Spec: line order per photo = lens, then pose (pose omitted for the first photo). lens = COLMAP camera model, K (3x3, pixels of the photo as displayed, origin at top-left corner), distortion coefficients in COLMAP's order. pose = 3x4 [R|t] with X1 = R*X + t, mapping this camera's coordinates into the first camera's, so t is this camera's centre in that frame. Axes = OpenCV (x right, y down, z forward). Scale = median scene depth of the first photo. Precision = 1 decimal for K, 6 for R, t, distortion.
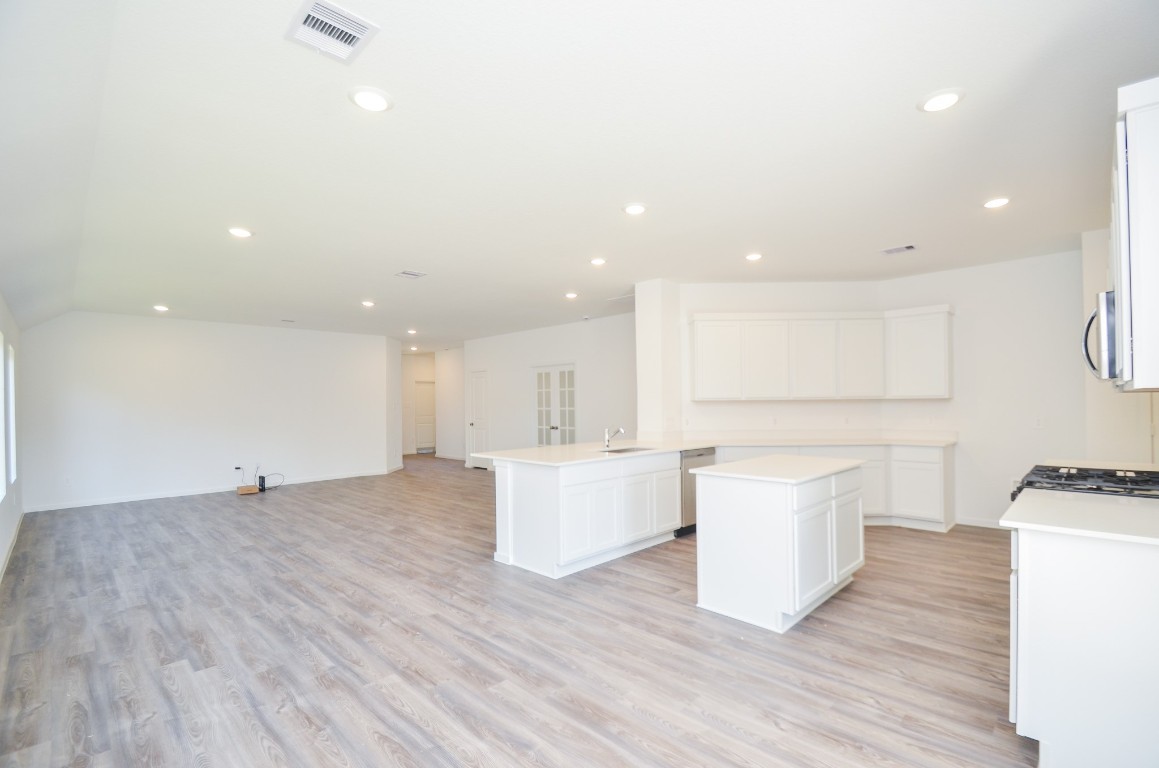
lens RADIAL K [[527.6, 0, 577.6], [0, 527.6, 381.1], [0, 0, 1]] dist [-0.004819, -0.006336]
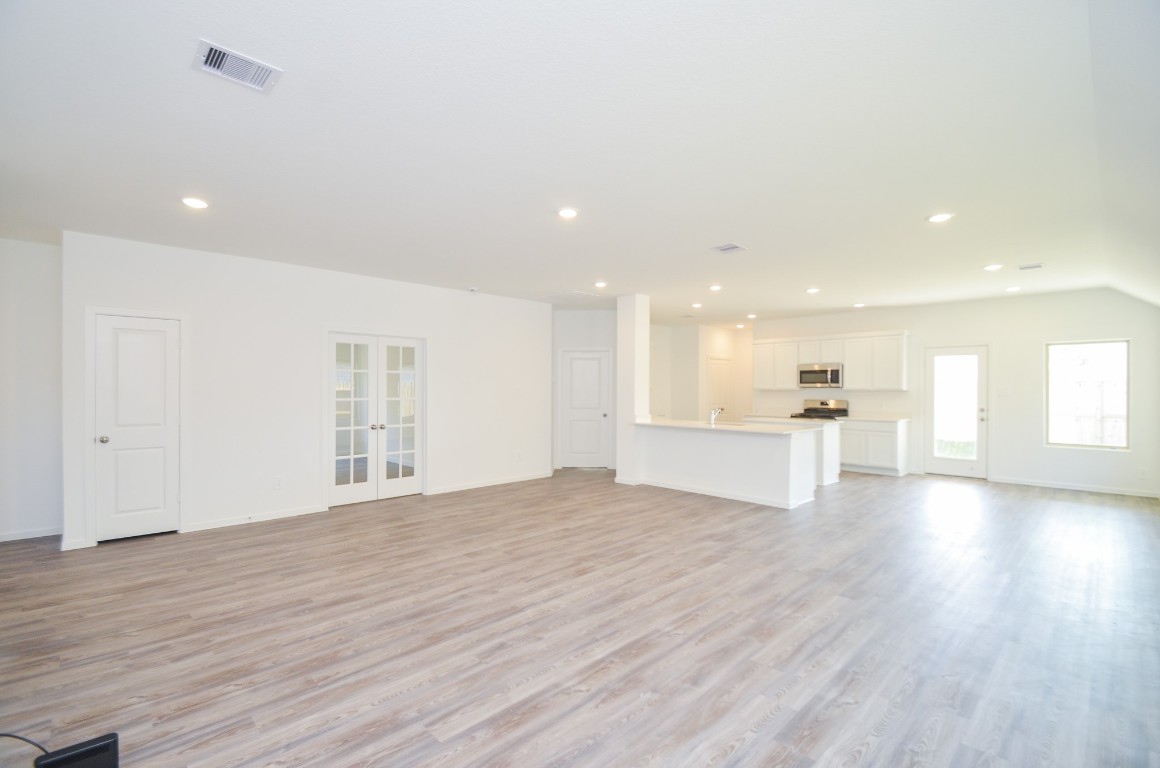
lens RADIAL K [[528.0, 0, 572.9], [0, 528.0, 387.2], [0, 0, 1]] dist [-0.004819, -0.006336]
pose [[0.011369, 0.017409, 0.999784, -2.371301], [-0.040027, 0.999055, -0.016941, 0.126048], [-0.999134, -0.039826, 0.012055, 2.451169]]
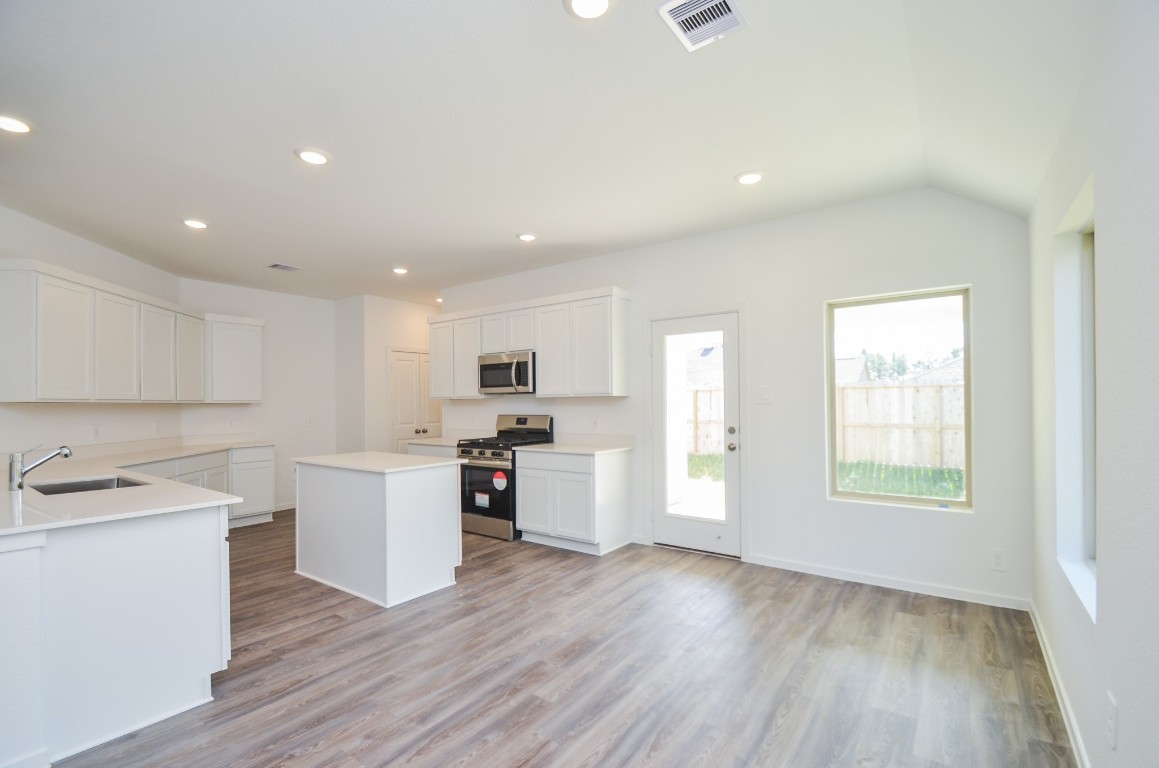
lens RADIAL K [[527.6, 0, 579.1], [0, 527.6, 395.1], [0, 0, 1]] dist [-0.004819, -0.006336]
pose [[-0.163016, 0.021775, 0.986383, -0.982874], [-0.020080, 0.999476, -0.025382, 0.058454], [-0.986419, -0.023945, -0.162493, 0.992422]]
